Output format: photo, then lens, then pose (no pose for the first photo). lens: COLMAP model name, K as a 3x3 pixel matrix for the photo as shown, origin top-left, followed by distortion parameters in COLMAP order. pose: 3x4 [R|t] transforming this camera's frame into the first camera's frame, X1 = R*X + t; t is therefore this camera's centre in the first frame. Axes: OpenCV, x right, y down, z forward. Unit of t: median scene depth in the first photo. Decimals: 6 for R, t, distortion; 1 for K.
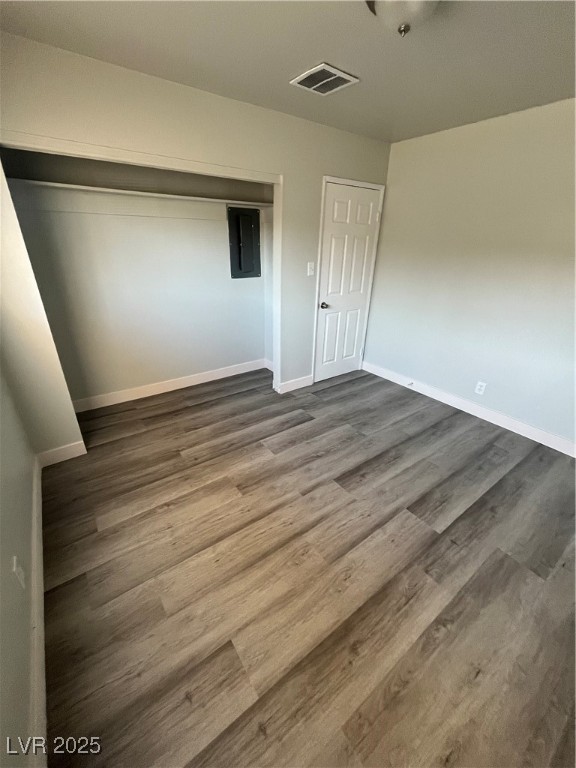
lens RADIAL K [[309.5, 0, 286.2], [0, 309.5, 382.7], [0, 0, 1]] dist [-0.001391, -0.000602]
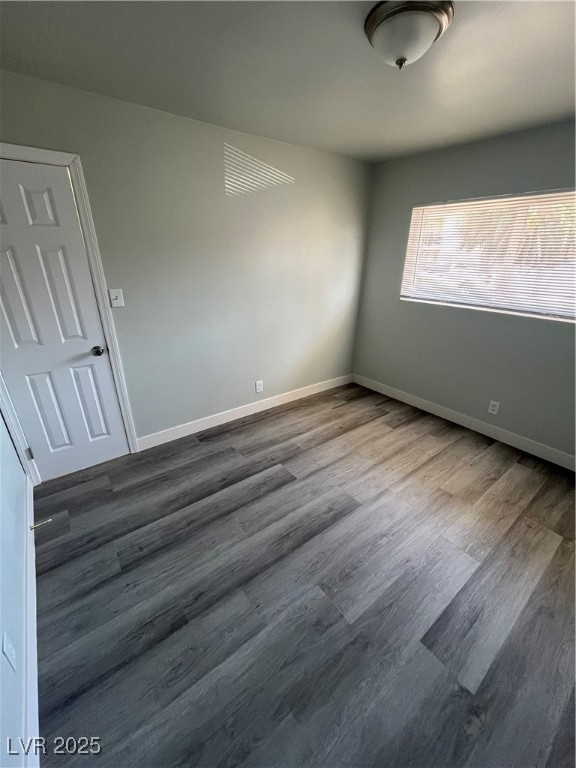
lens RADIAL K [[309.5, 0, 286.2], [0, 309.5, 382.7], [0, 0, 1]] dist [-0.001391, -0.000602]
pose [[-0.999073, -0.018597, -0.038835, 0.477293], [-0.041240, 0.672600, 0.738856, -0.713757], [0.012380, 0.739772, -0.672744, 1.508091]]
